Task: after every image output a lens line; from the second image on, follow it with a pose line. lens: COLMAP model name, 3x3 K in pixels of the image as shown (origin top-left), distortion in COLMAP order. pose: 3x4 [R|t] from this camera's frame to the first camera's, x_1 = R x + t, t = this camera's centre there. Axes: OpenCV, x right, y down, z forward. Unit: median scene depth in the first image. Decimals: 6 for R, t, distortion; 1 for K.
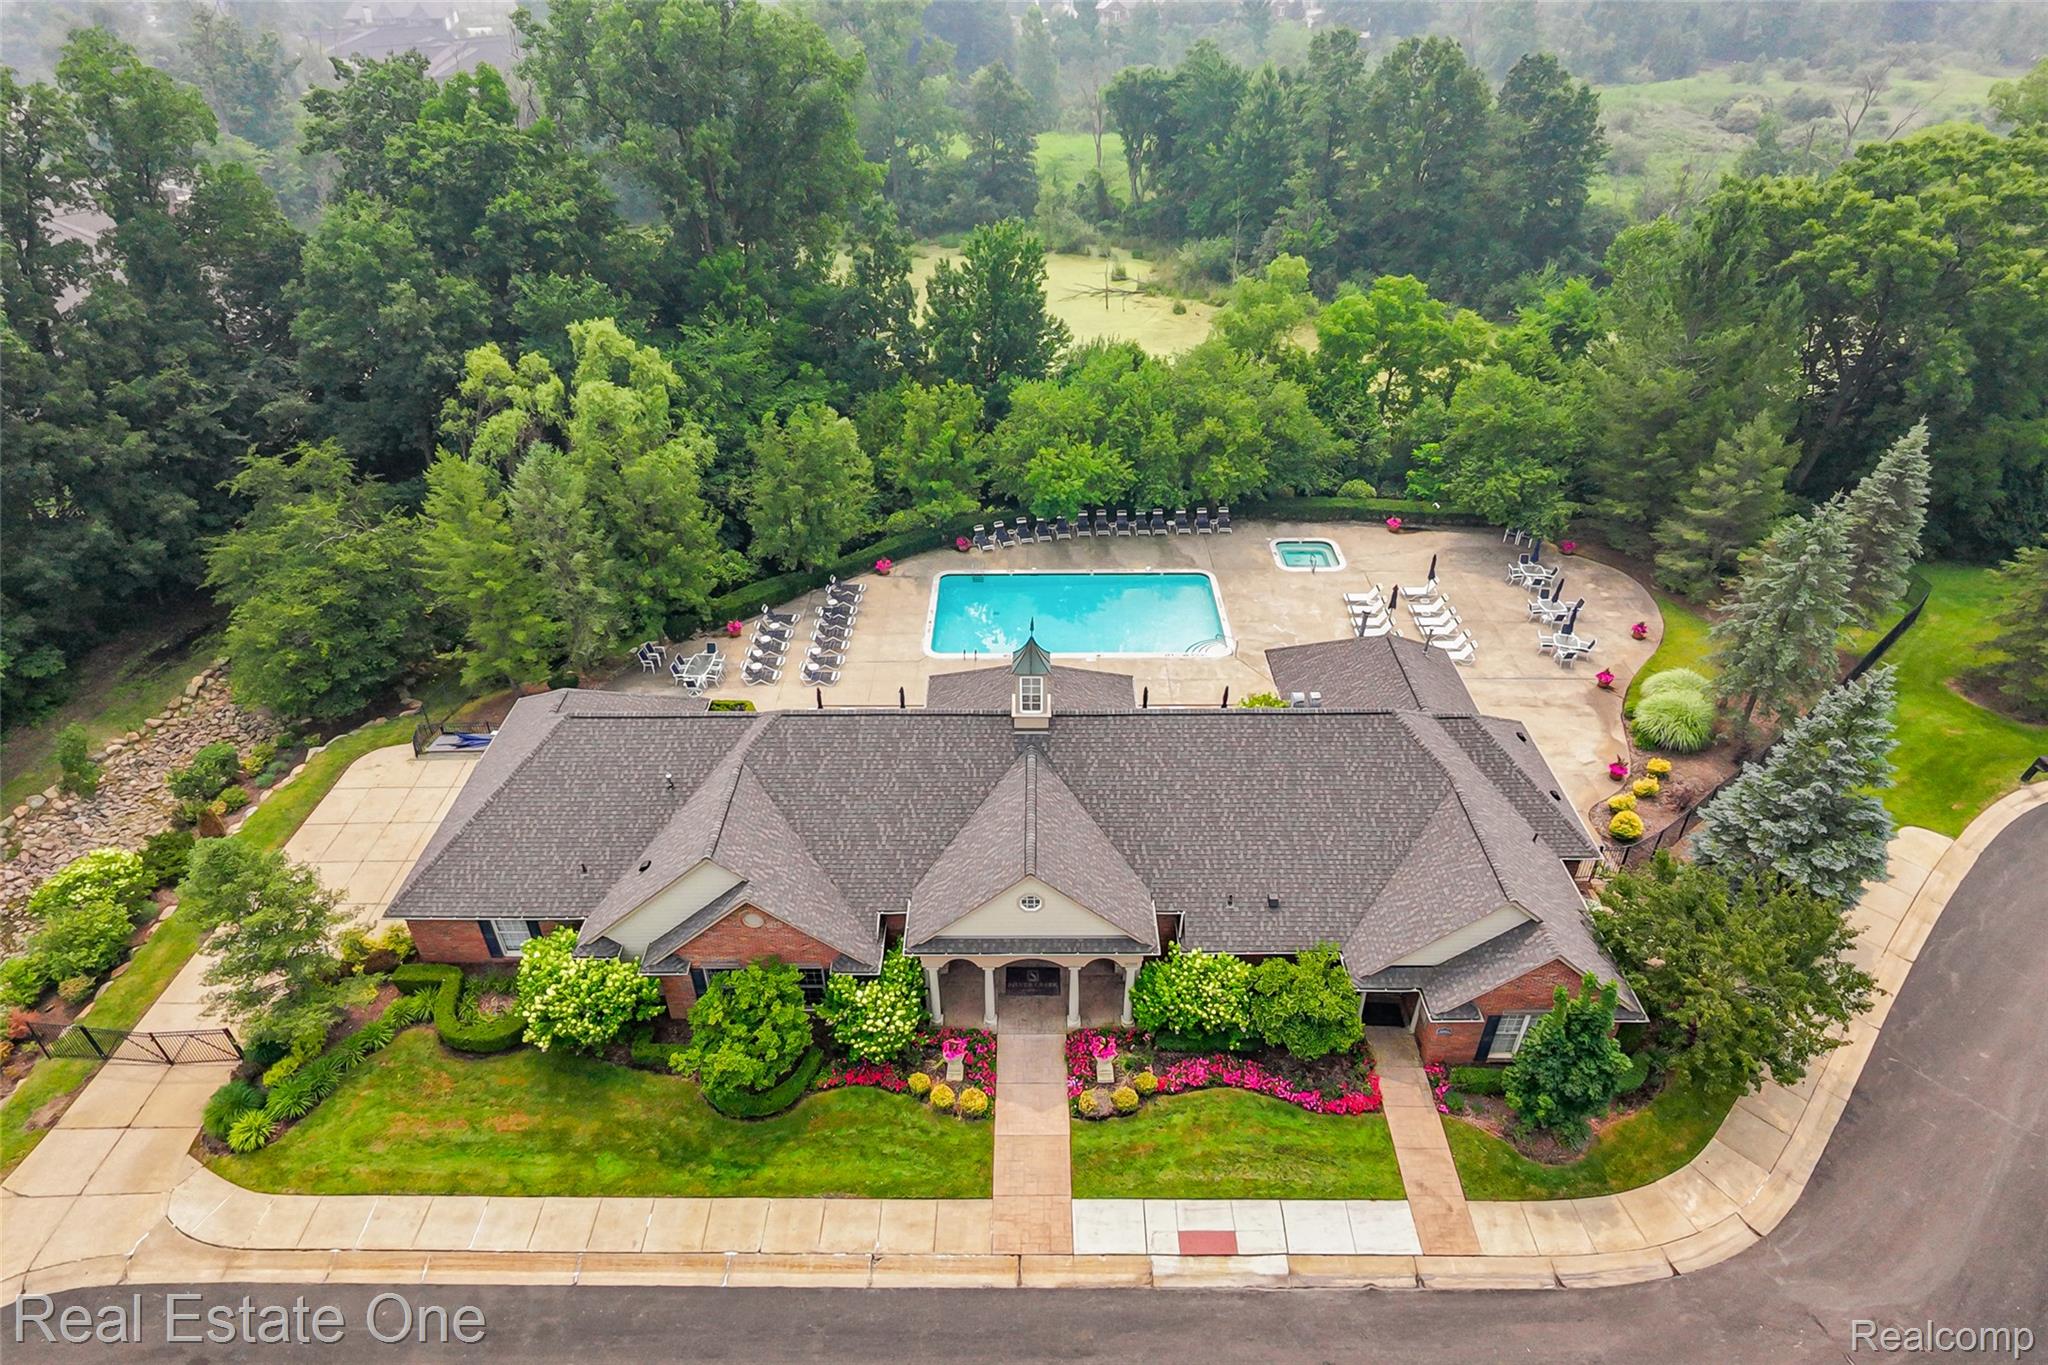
lens RADIAL K [[1153.8, 0, 1027.1], [0, 1153.8, 671.7], [0, 0, 1]] dist [0.005670, -0.000008]
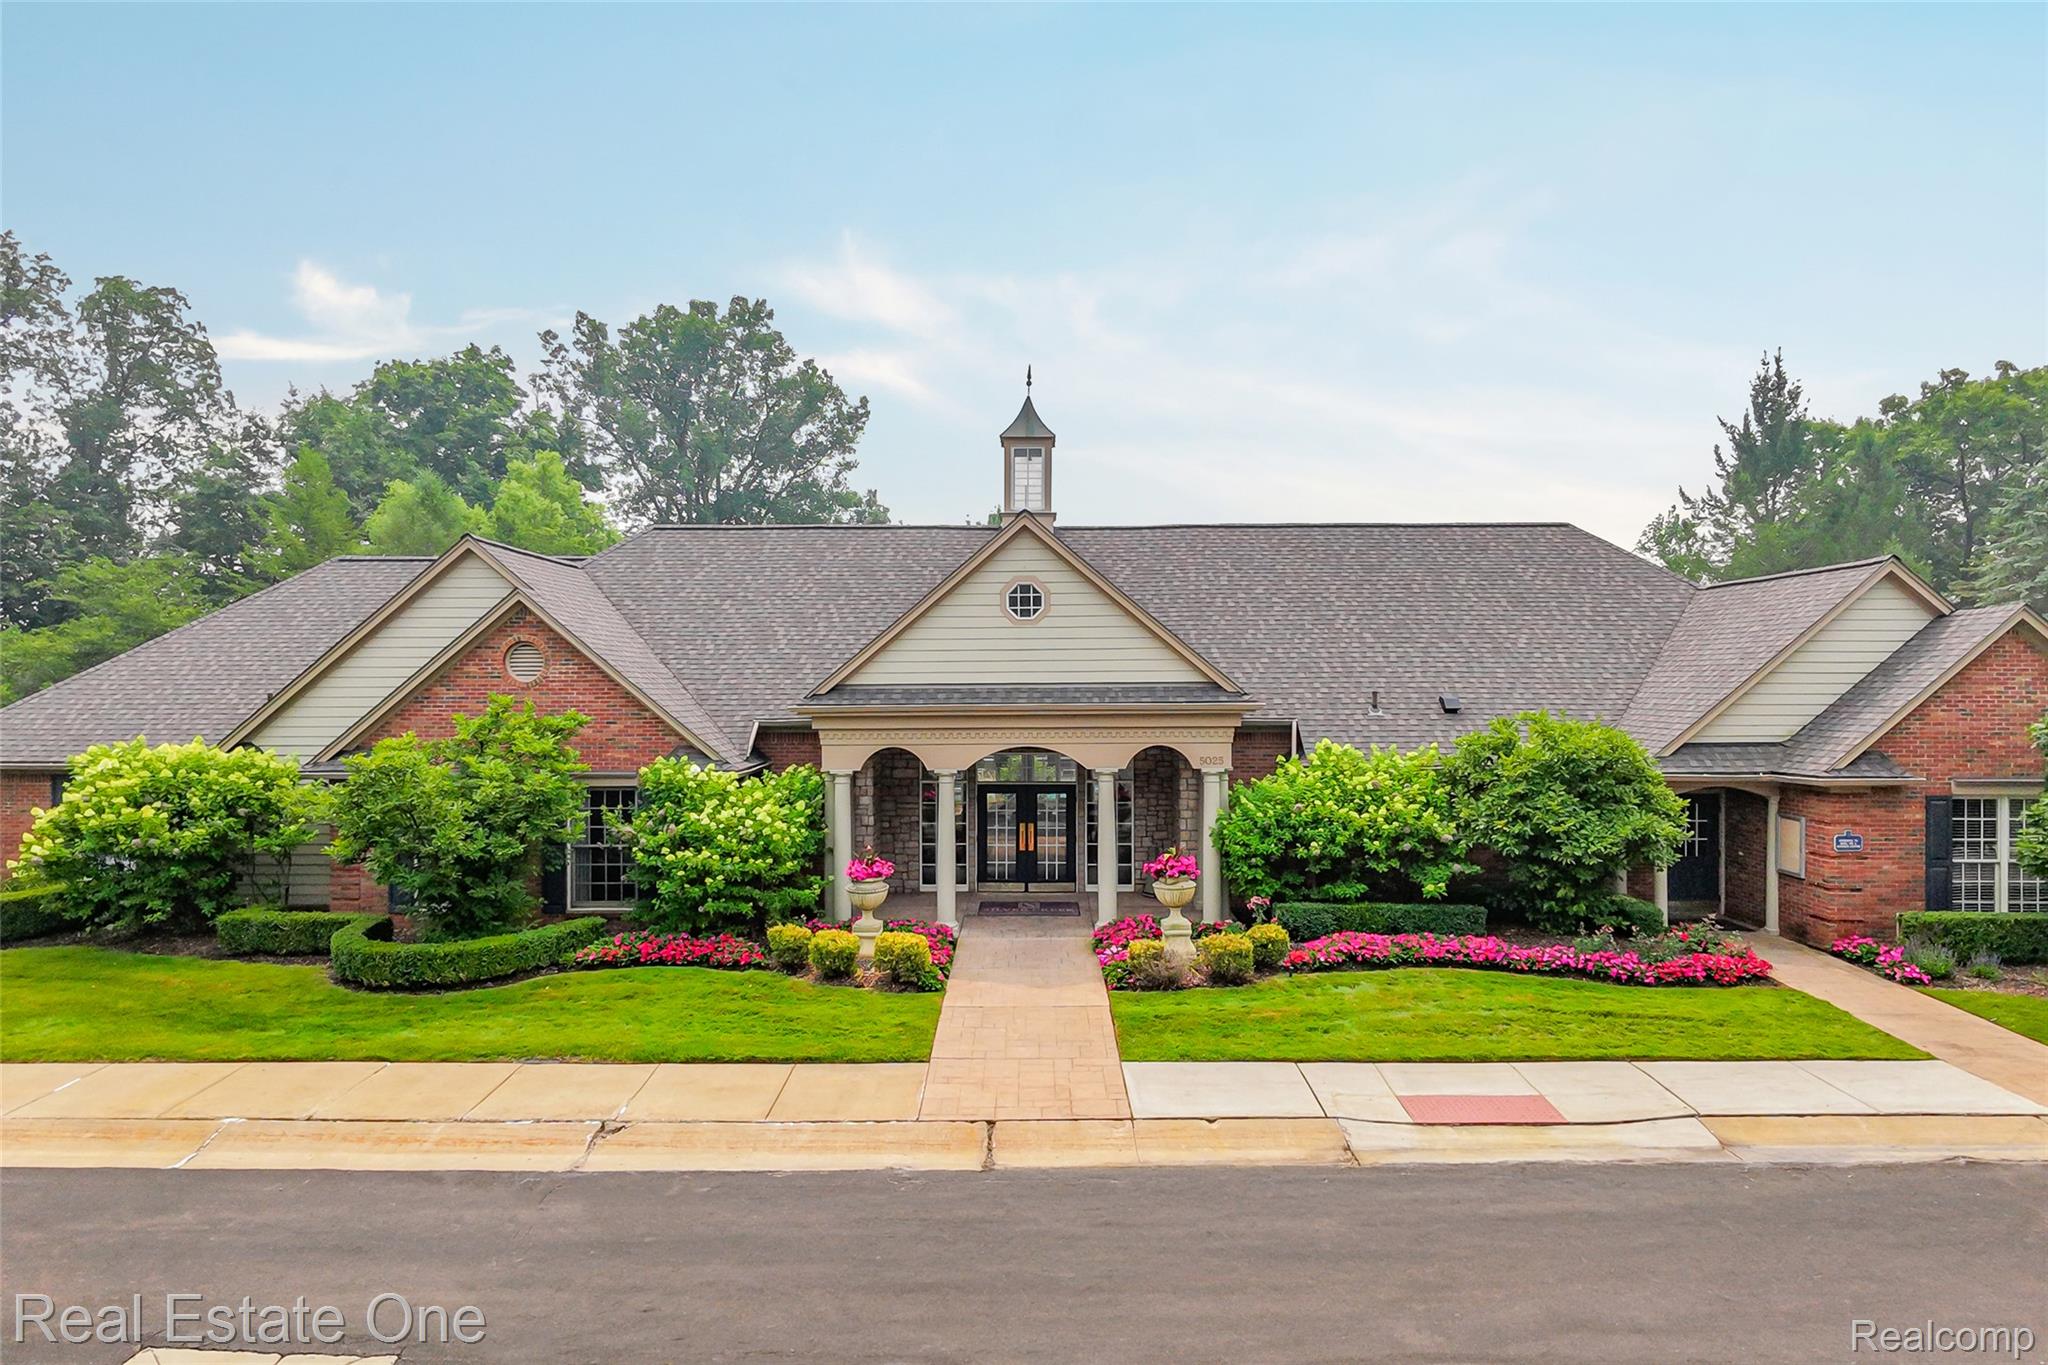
lens RADIAL K [[1153.8, 0, 1022.7], [0, 1153.8, 686.8], [0, 0, 1]] dist [0.005670, -0.000008]
pose [[0.999986, 0.005098, -0.001664, 0.003196], [-0.005178, 0.837127, -0.546984, 0.540625], [-0.001396, 0.546985, 0.837141, 0.554064]]
